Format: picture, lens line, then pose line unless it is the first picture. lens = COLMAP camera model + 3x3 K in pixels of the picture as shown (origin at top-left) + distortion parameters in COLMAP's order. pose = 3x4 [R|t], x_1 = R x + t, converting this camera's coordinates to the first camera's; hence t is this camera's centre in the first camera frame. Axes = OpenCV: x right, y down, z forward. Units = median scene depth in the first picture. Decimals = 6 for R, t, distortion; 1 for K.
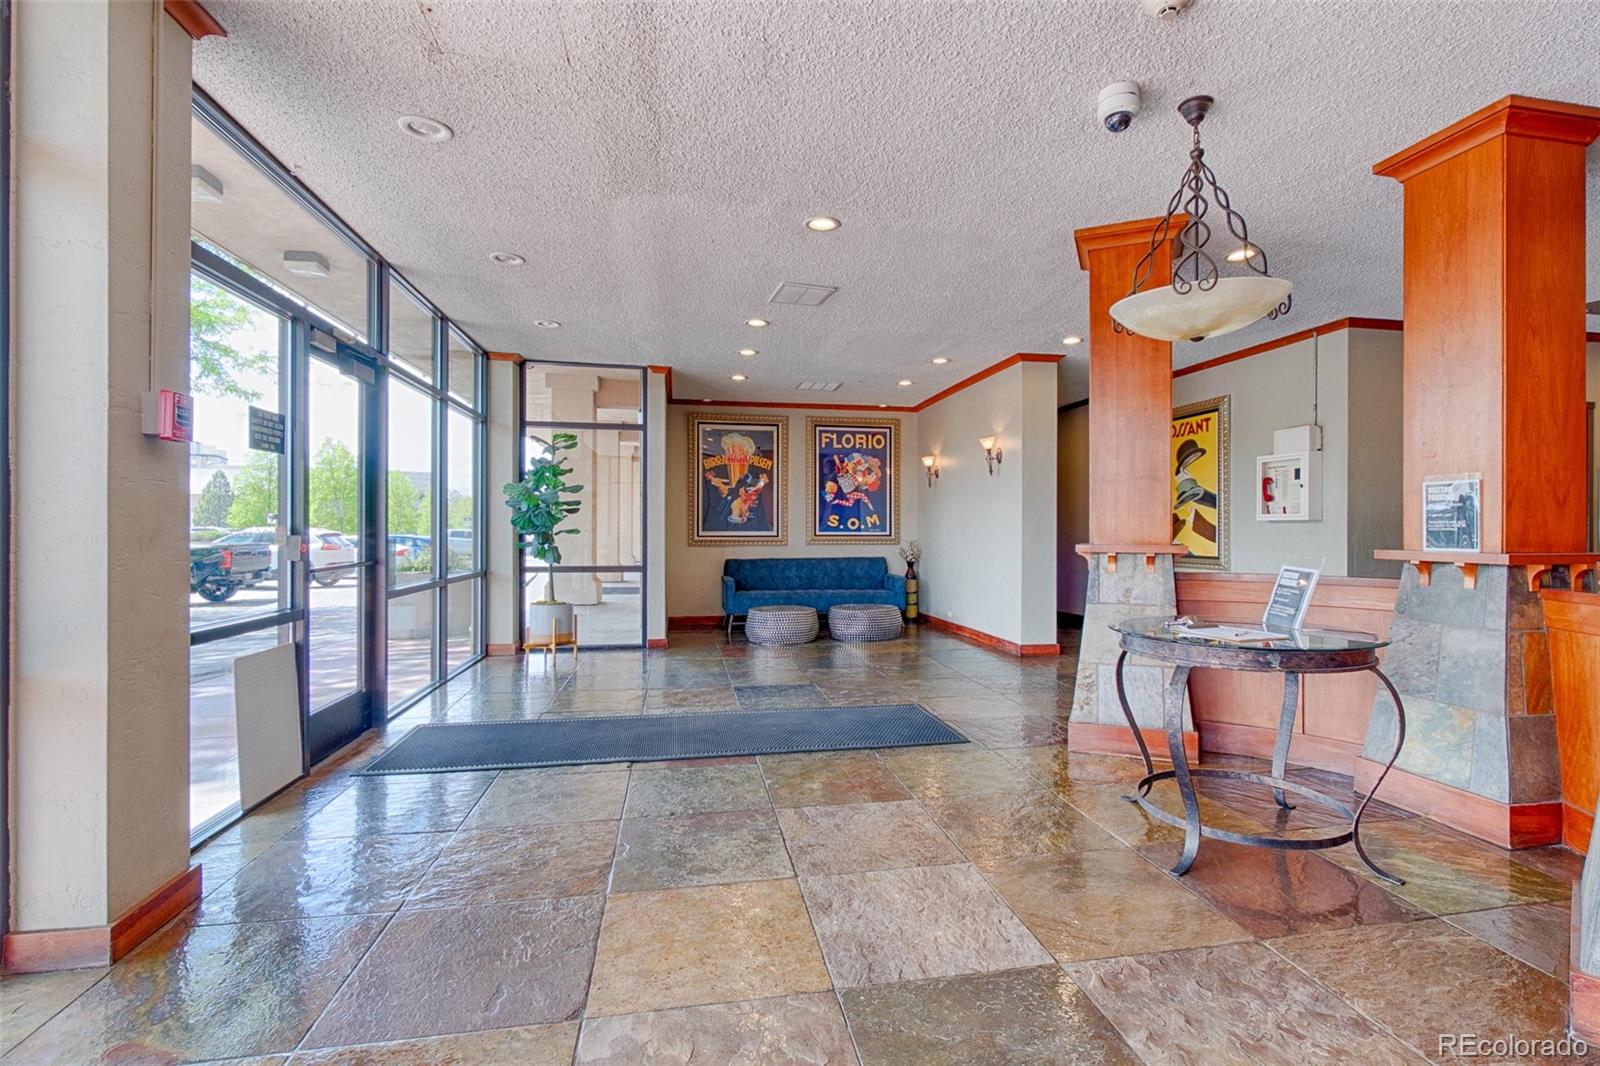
lens RADIAL K [[701.2, 0, 802.2], [0, 701.2, 530.2], [0, 0, 1]] dist [-0.000946, 0.000903]
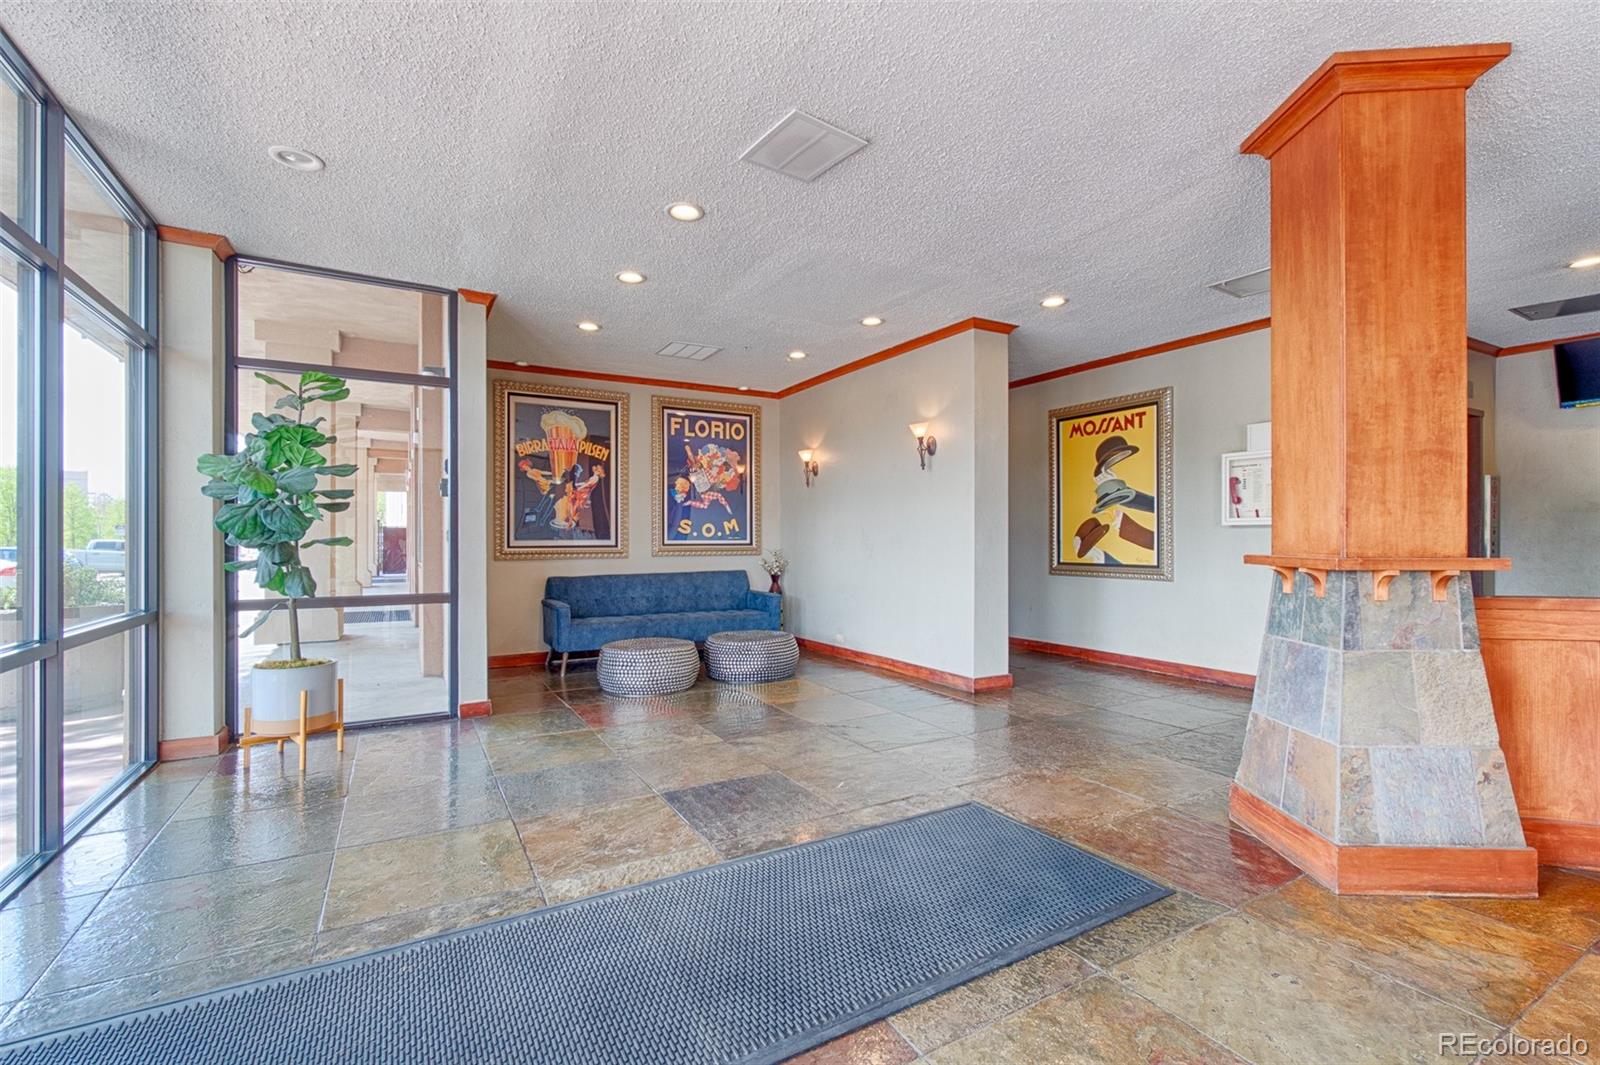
lens RADIAL K [[701.2, 0, 796.5], [0, 701.2, 536.2], [0, 0, 1]] dist [-0.000946, 0.000903]
pose [[0.948694, -0.003103, 0.316182, -0.127589], [0.004071, 0.999989, -0.002402, 0.000297], [-0.316171, 0.003566, 0.948696, 0.273375]]
